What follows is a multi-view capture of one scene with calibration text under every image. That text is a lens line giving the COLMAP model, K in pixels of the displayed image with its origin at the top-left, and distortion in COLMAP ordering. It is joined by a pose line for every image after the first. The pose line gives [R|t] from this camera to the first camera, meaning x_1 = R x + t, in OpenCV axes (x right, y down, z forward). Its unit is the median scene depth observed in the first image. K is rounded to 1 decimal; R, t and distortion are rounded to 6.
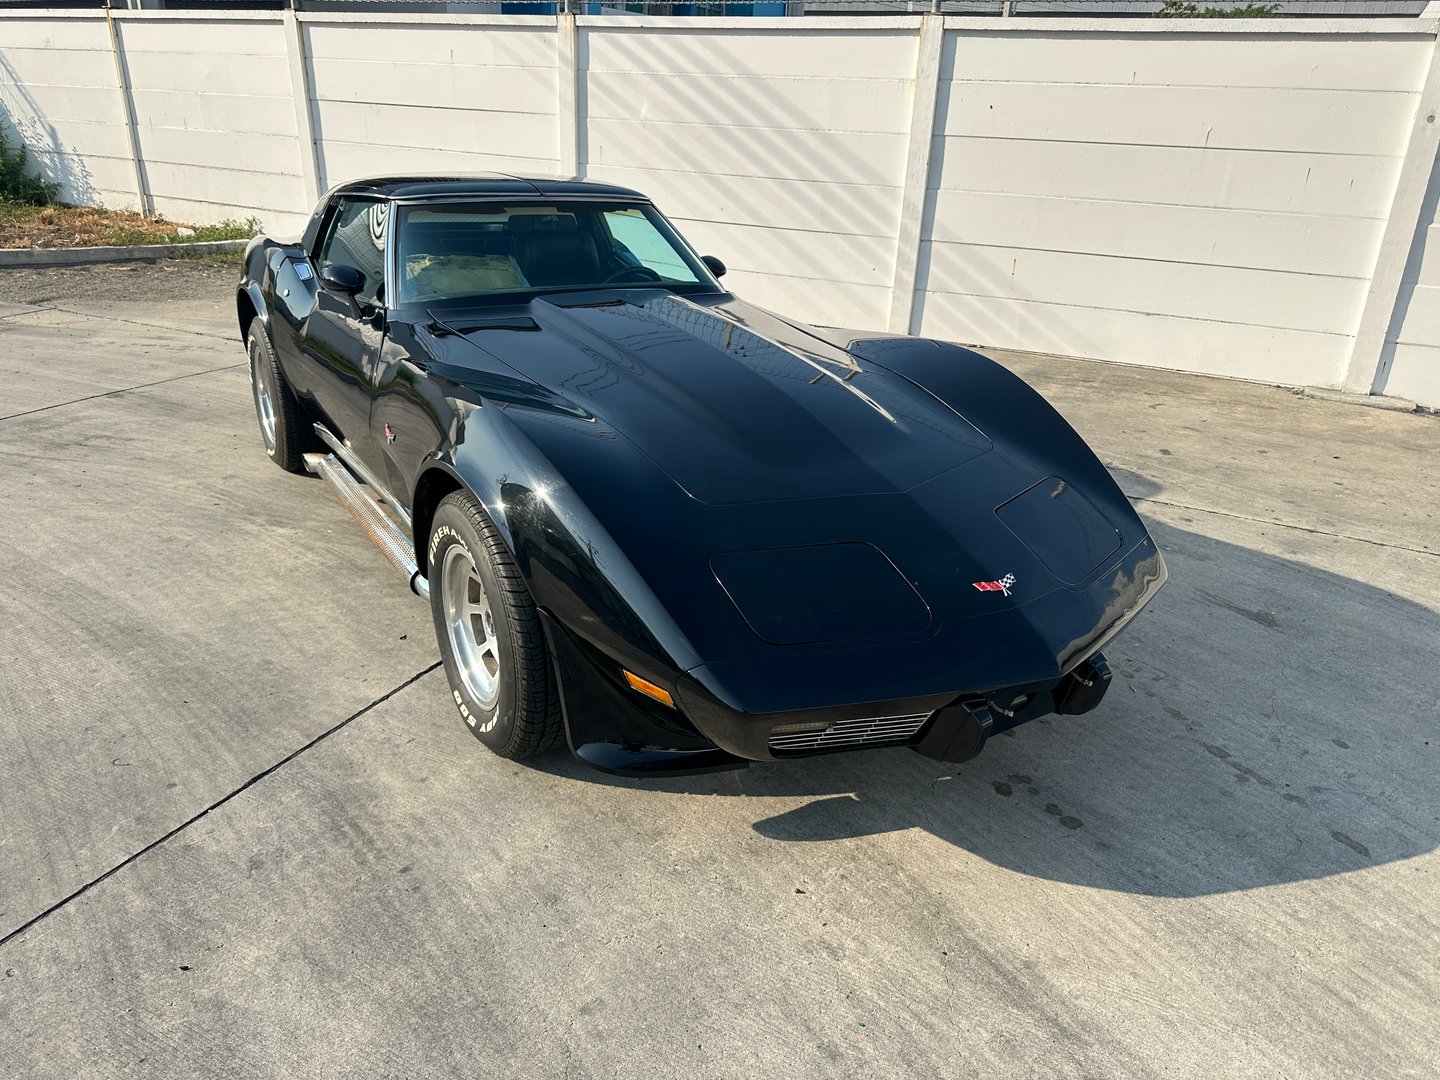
lens RADIAL K [[1033.0, 0, 737.0], [0, 1033.0, 543.4], [0, 0, 1]] dist [0.011176, -0.018801]
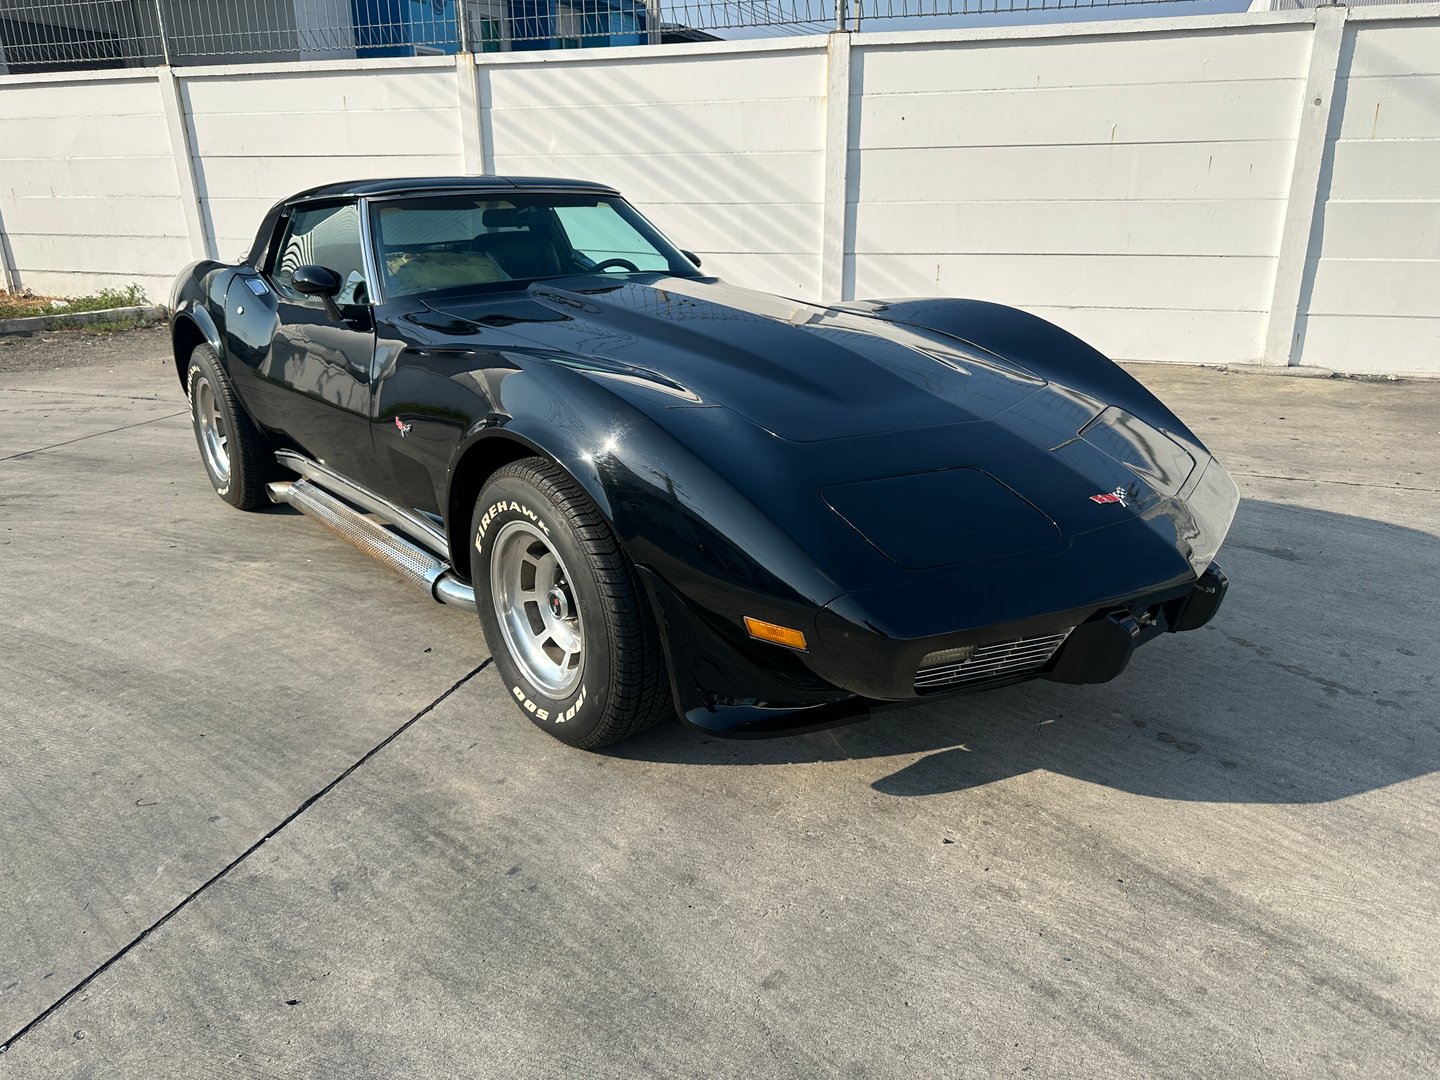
lens RADIAL K [[1033.0, 0, 737.0], [0, 1033.0, 543.4], [0, 0, 1]] dist [0.011176, -0.018801]
pose [[0.990202, -0.090266, 0.106543, -0.133240], [0.096021, 0.994114, -0.050180, 0.065603], [-0.101386, 0.059919, 0.993041, 0.053304]]
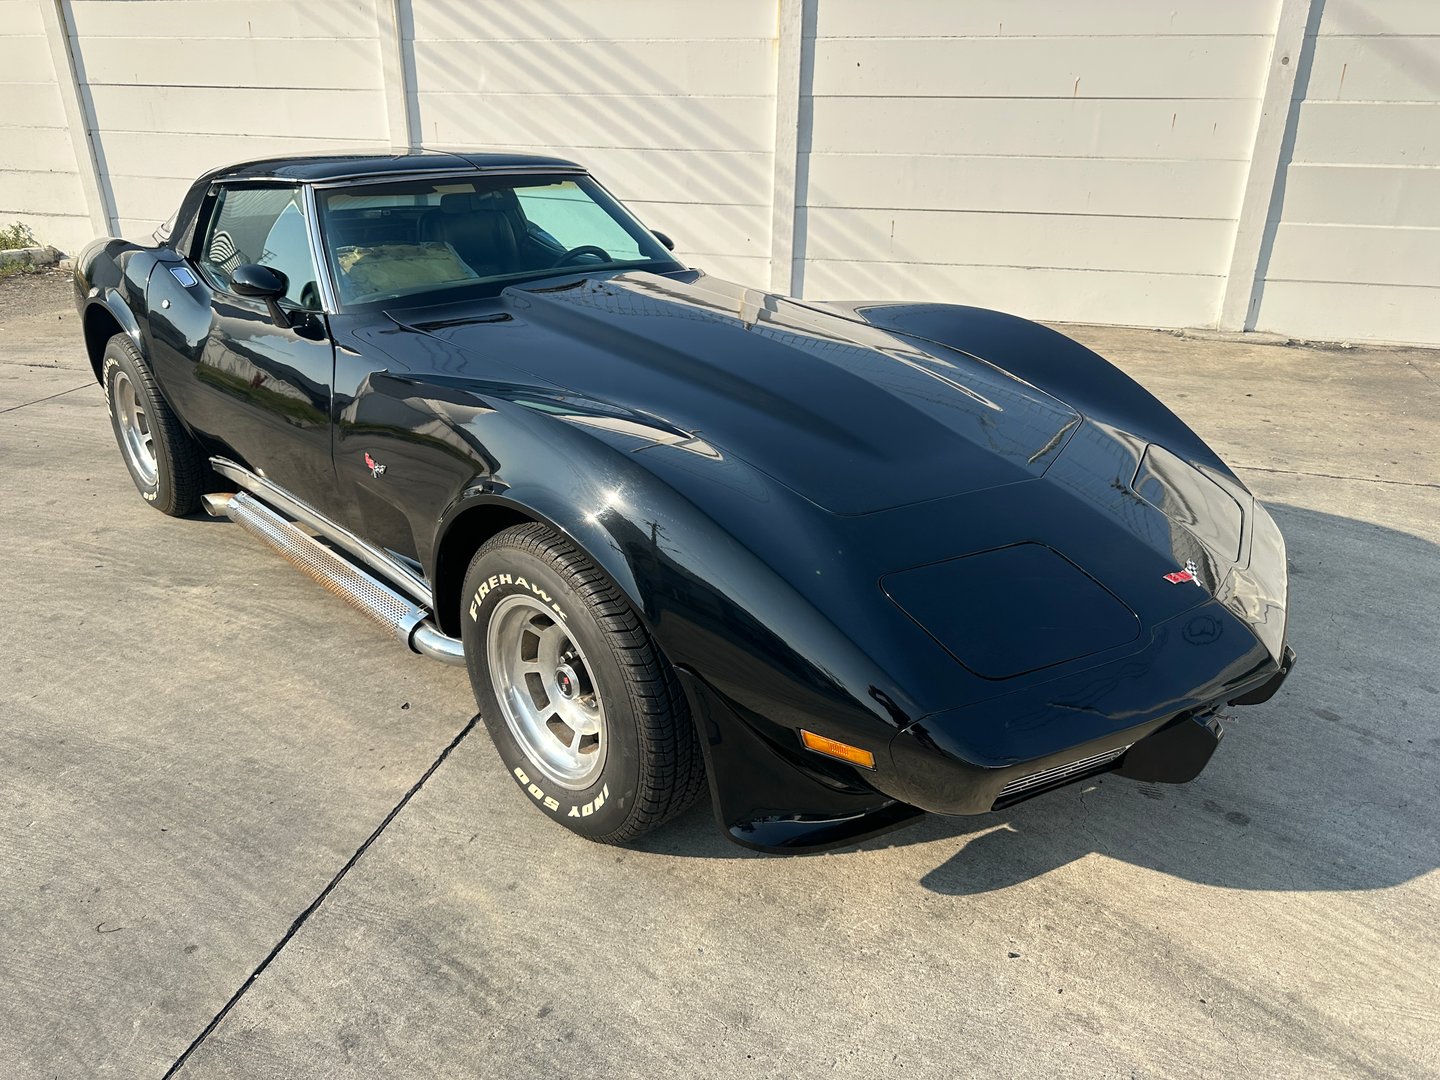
lens RADIAL K [[1032.3, 0, 722.0], [0, 1032.3, 539.3], [0, 0, 1]] dist [-0.000087, -0.004559]
pose [[0.980087, -0.107268, 0.167105, -0.187147], [0.104307, 0.994194, 0.026421, -0.036341], [-0.168969, -0.008464, 0.985585, 0.130085]]
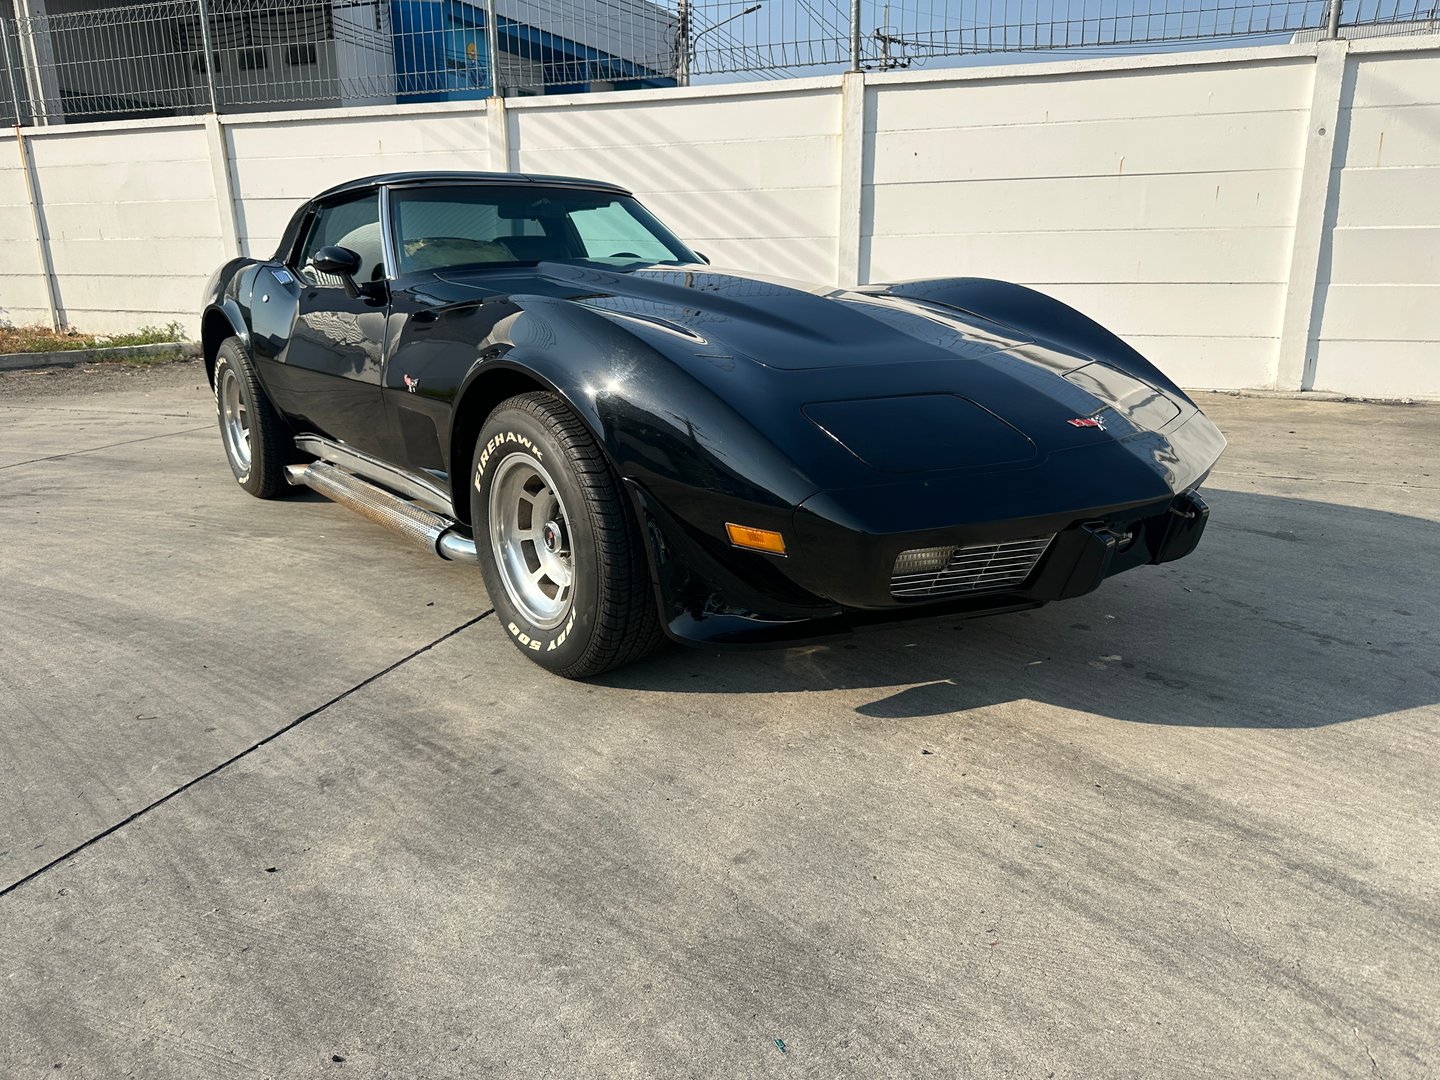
lens RADIAL K [[1031.9, 0, 736.8], [0, 1031.9, 541.8], [0, 0, 1]] dist [0.021033, -0.032211]
pose [[0.993407, -0.075825, 0.085986, -0.116666], [0.085693, 0.989360, -0.117577, 0.160501], [-0.076156, 0.124170, 0.989334, 0.042705]]
